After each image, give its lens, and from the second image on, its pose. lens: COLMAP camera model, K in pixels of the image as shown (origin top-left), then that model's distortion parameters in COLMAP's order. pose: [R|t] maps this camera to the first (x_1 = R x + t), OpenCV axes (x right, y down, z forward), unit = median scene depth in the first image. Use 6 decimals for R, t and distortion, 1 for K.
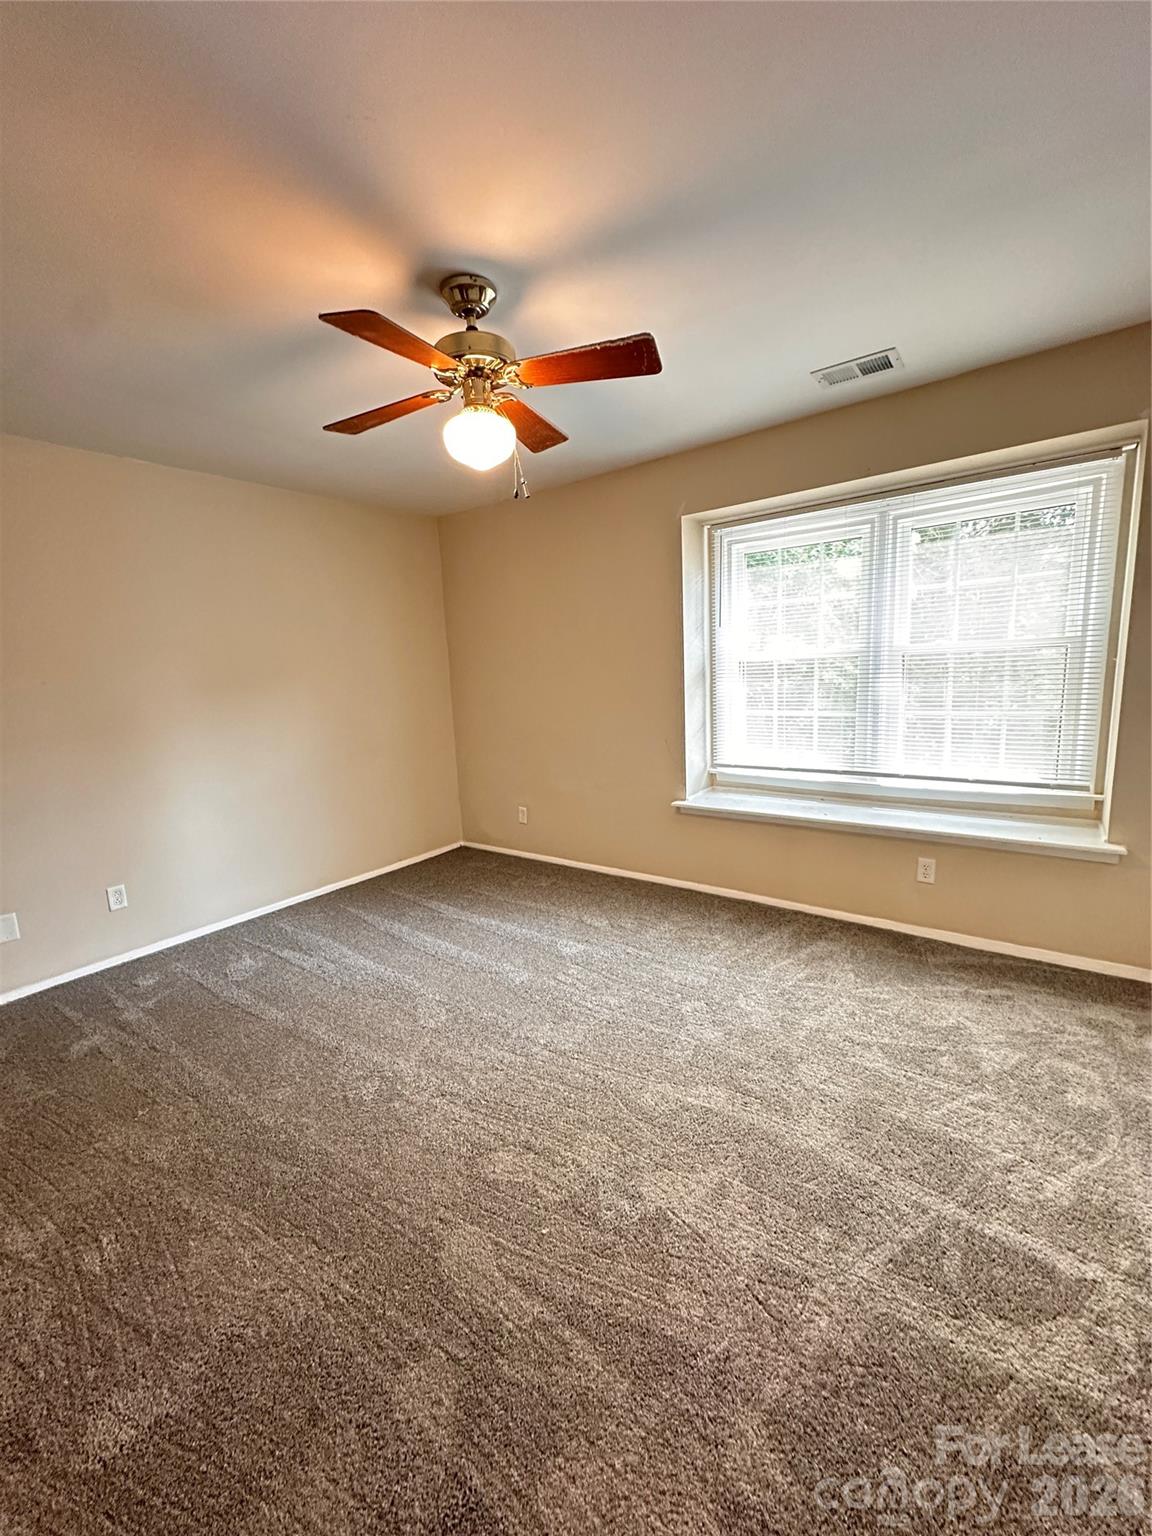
lens RADIAL K [[615.9, 0, 577.9], [0, 615.9, 764.4], [0, 0, 1]] dist [-0.006258, 0.000633]
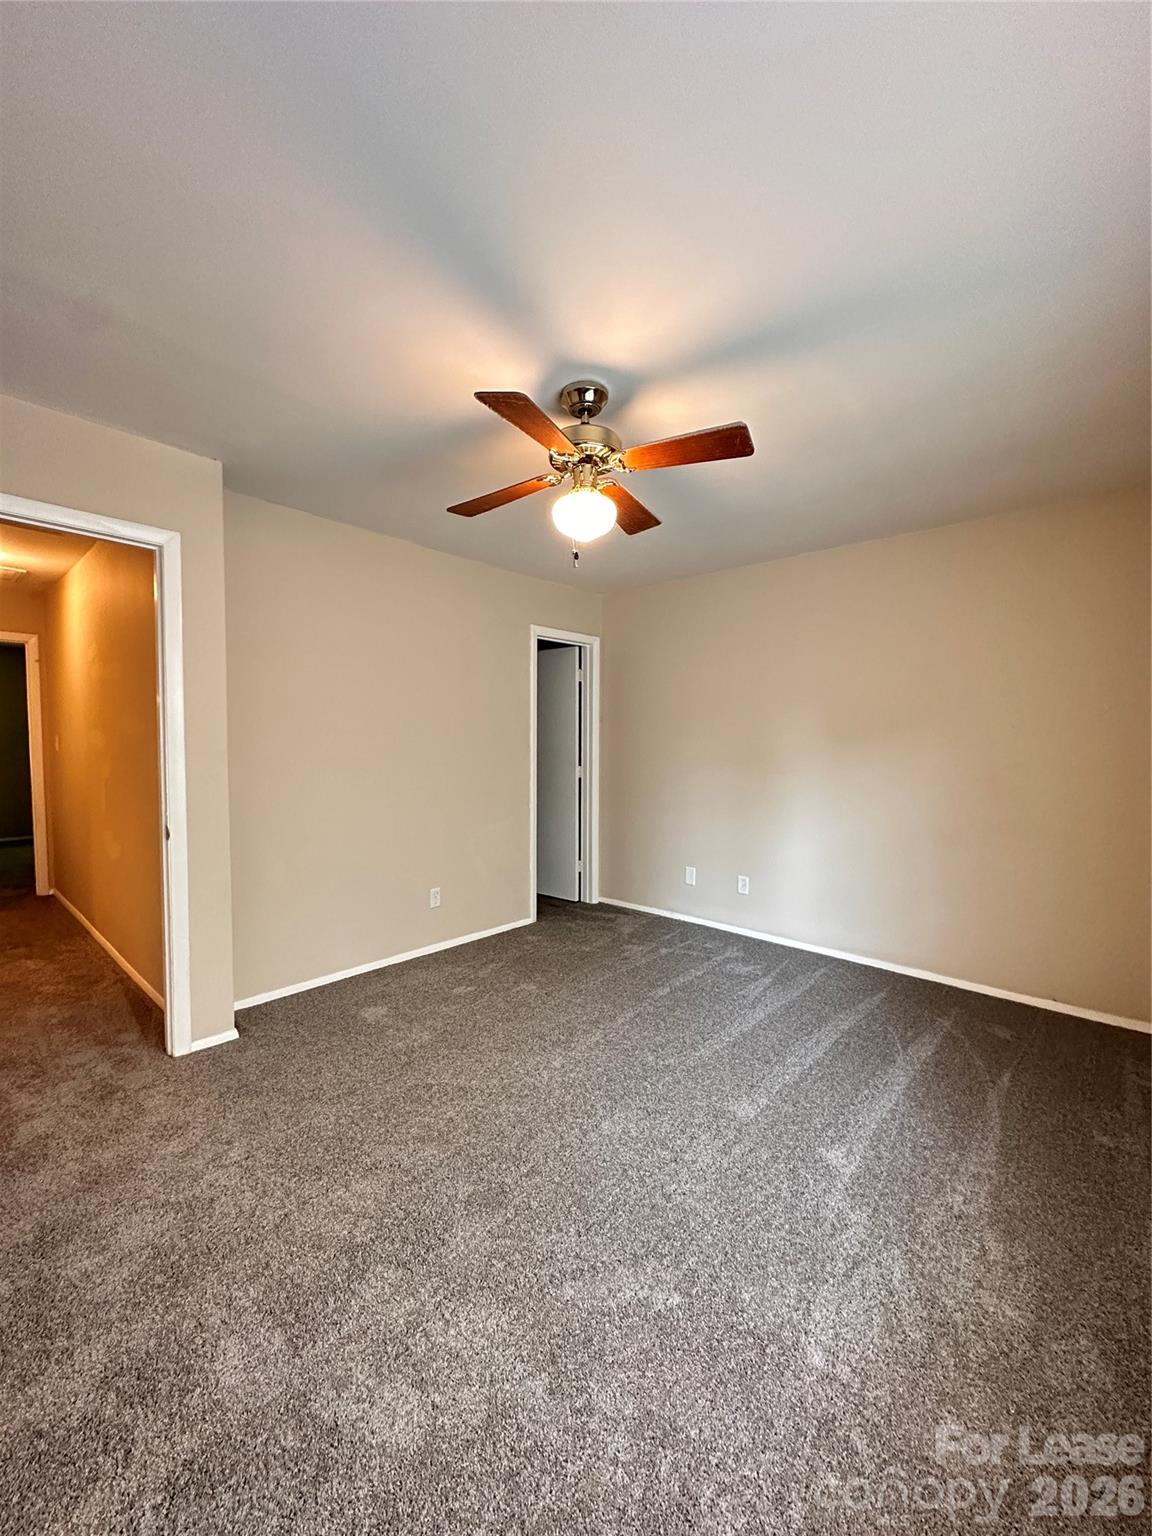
lens RADIAL K [[615.9, 0, 577.6], [0, 615.9, 770.9], [0, 0, 1]] dist [-0.006258, 0.000633]
pose [[-0.075278, 0.105985, -0.991514, 0.563285], [-0.171617, 0.978122, 0.117583, -0.118726], [0.982283, 0.179012, -0.055442, 0.642788]]
